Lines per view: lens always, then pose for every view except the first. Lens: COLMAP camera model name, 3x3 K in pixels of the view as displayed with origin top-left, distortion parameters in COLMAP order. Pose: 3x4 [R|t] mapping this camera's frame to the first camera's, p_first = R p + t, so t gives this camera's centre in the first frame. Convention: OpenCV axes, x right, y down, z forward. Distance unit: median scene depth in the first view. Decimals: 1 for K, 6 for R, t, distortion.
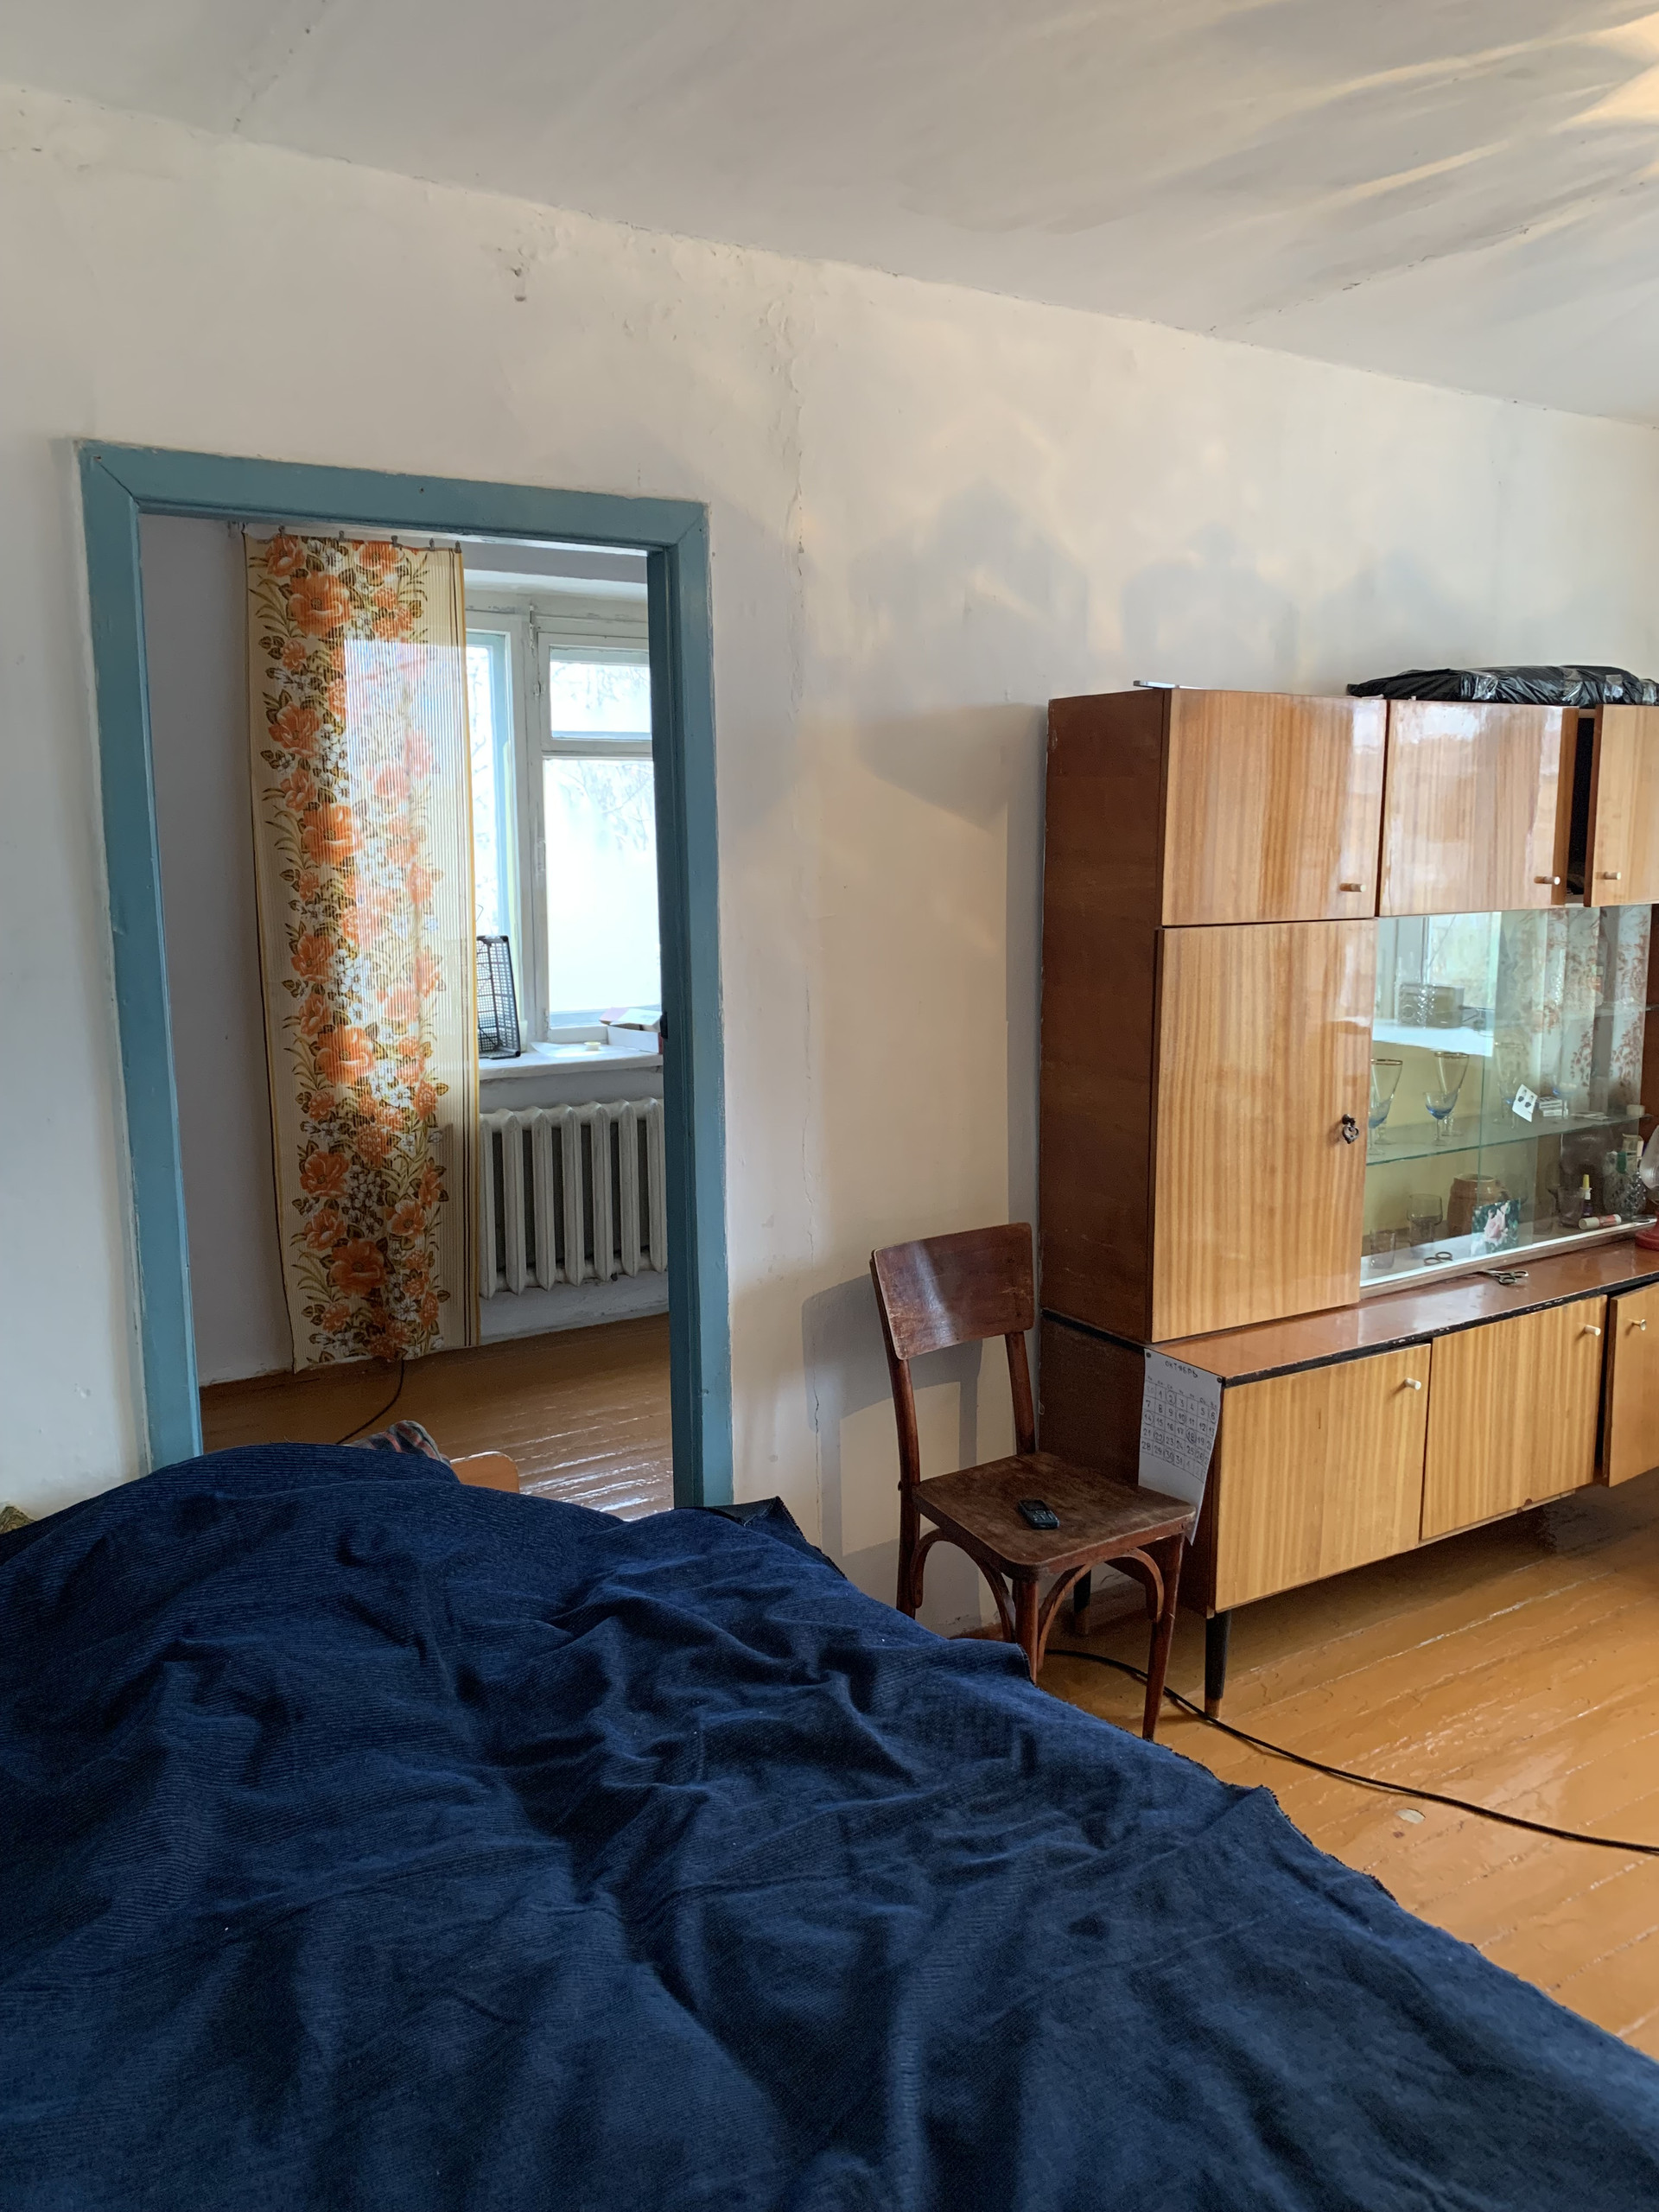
lens RADIAL K [[1705.8, 0, 840.3], [0, 1705.8, 1095.5], [0, 0, 1]] dist [0.025292, -0.020253]
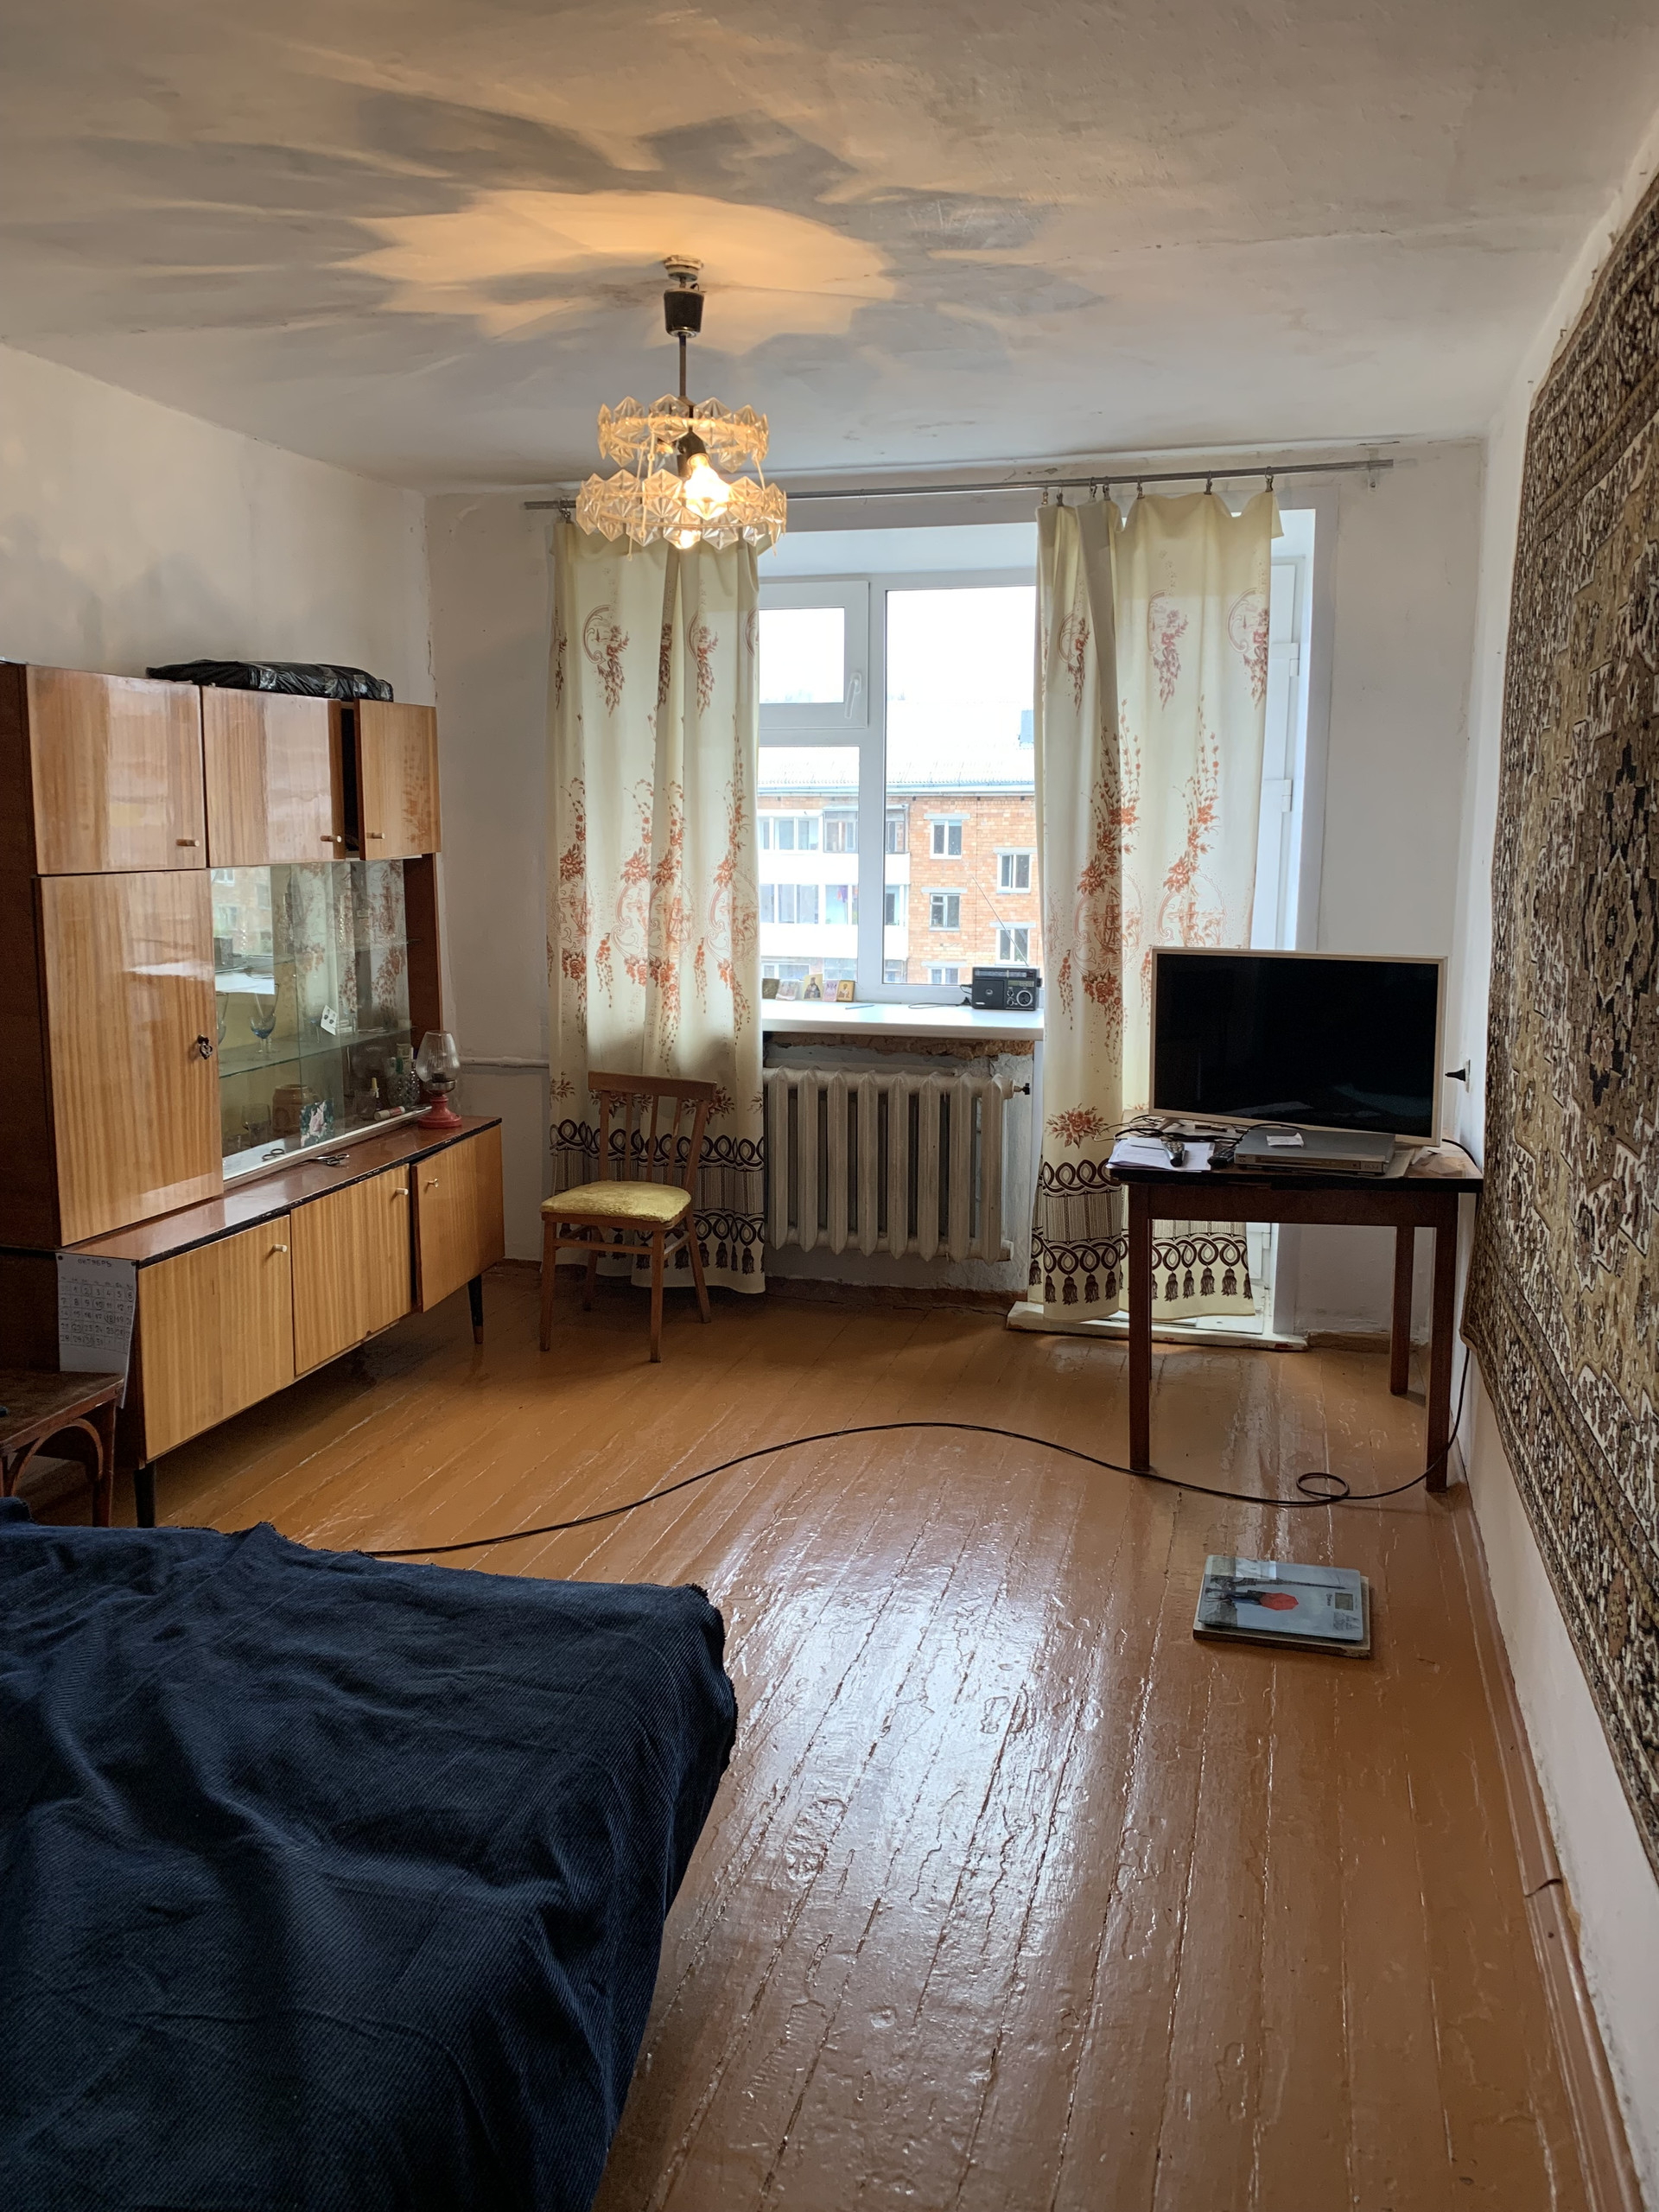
lens RADIAL K [[1705.8, 0, 826.2], [0, 1705.8, 1122.3], [0, 0, 1]] dist [0.025292, -0.020253]
pose [[0.743866, -0.107417, 0.659640, -0.175915], [0.085818, 0.994180, 0.065119, 0.031723], [-0.662796, 0.008169, 0.748756, -0.183037]]
